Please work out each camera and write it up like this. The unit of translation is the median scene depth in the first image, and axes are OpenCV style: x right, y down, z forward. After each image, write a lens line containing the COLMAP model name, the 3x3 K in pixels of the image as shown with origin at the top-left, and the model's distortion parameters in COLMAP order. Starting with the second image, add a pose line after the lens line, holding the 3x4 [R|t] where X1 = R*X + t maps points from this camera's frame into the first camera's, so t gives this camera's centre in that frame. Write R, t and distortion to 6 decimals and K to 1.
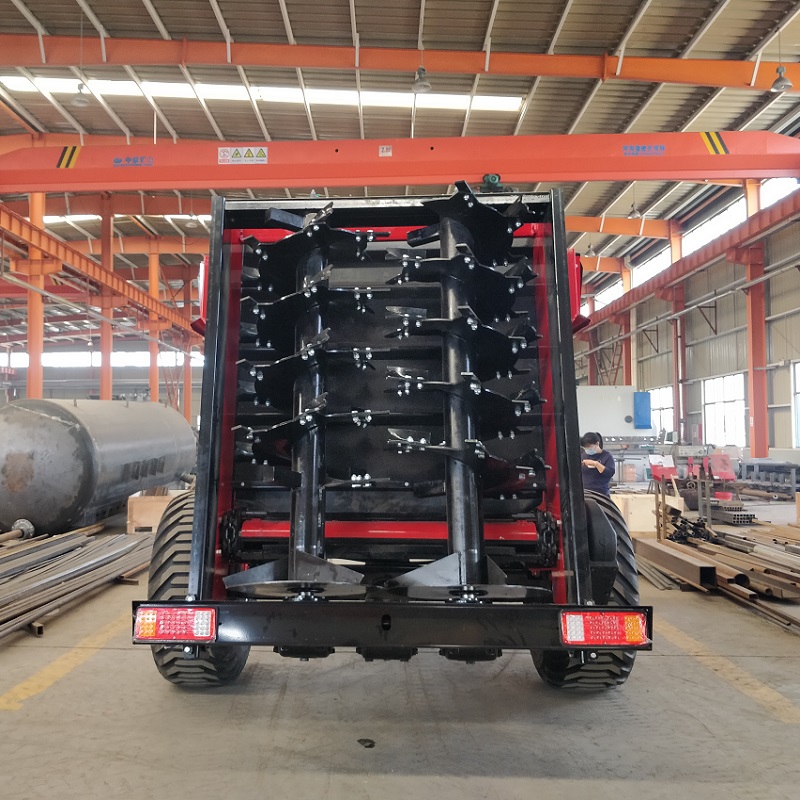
lens RADIAL K [[860.5, 0, 400.0], [0, 860.5, 400.0], [0, 0, 1]] dist [0.009102, -0.018571]
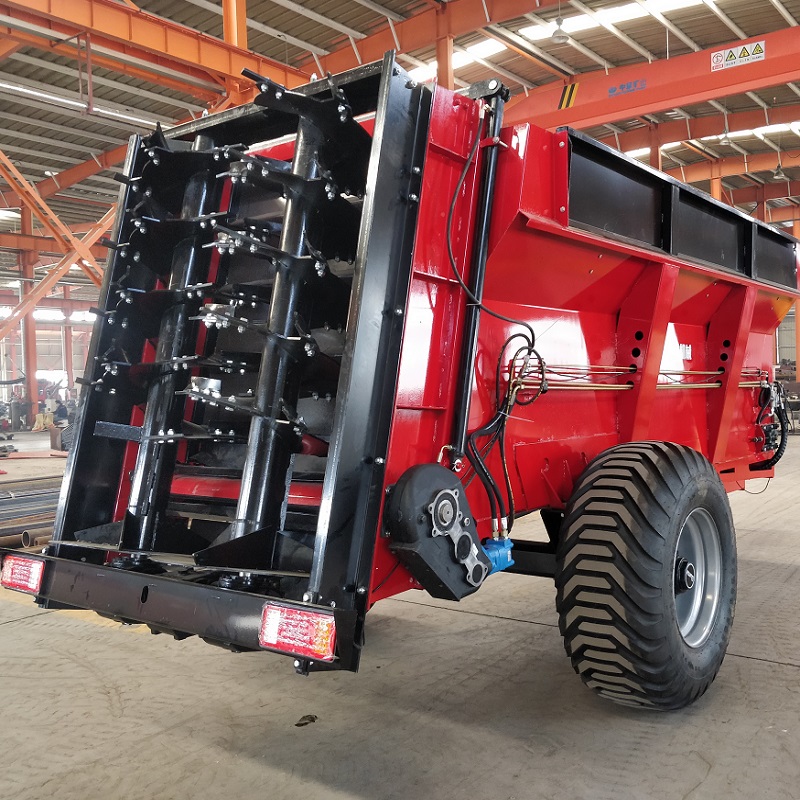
lens RADIAL K [[890.1, 0, 540.0], [0, 890.1, 399.9], [0, 0, 1]] dist [0.021564, -0.026659]
pose [[0.841926, -0.009818, -0.539504, 0.161870], [0.052591, 0.996567, 0.063934, 0.003140], [0.537025, -0.082201, 0.839552, 0.087402]]
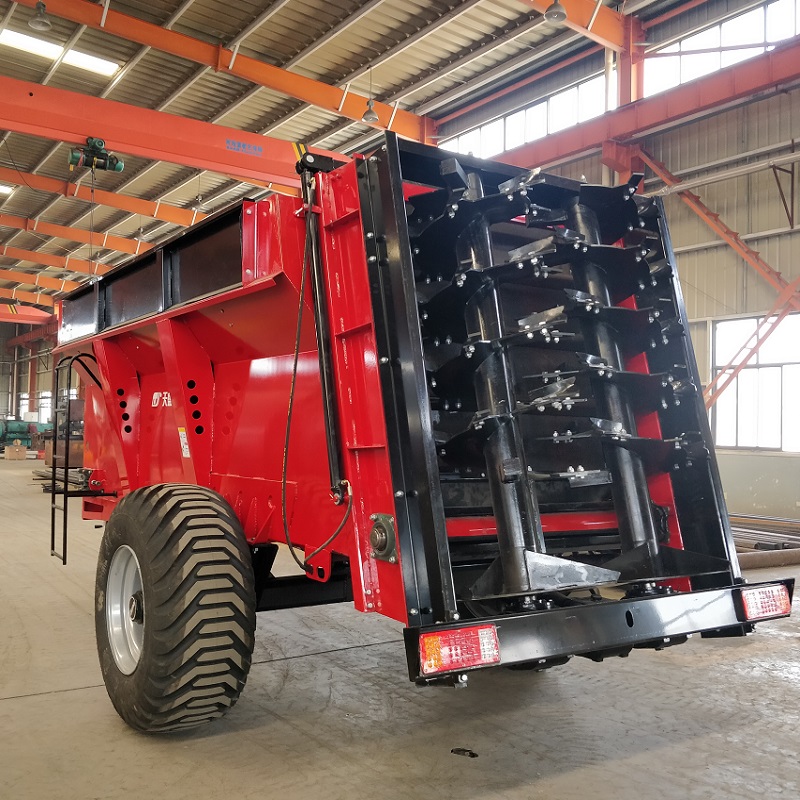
lens RADIAL K [[825.6, 0, 400.0], [0, 825.6, 400.0], [0, 0, 1]] dist [0.010215, -0.006664]
pose [[0.815639, 0.040235, 0.577160, -0.149885], [-0.050990, 0.998696, 0.002438, 0.003688], [-0.576310, -0.031418, 0.816627, 0.075171]]
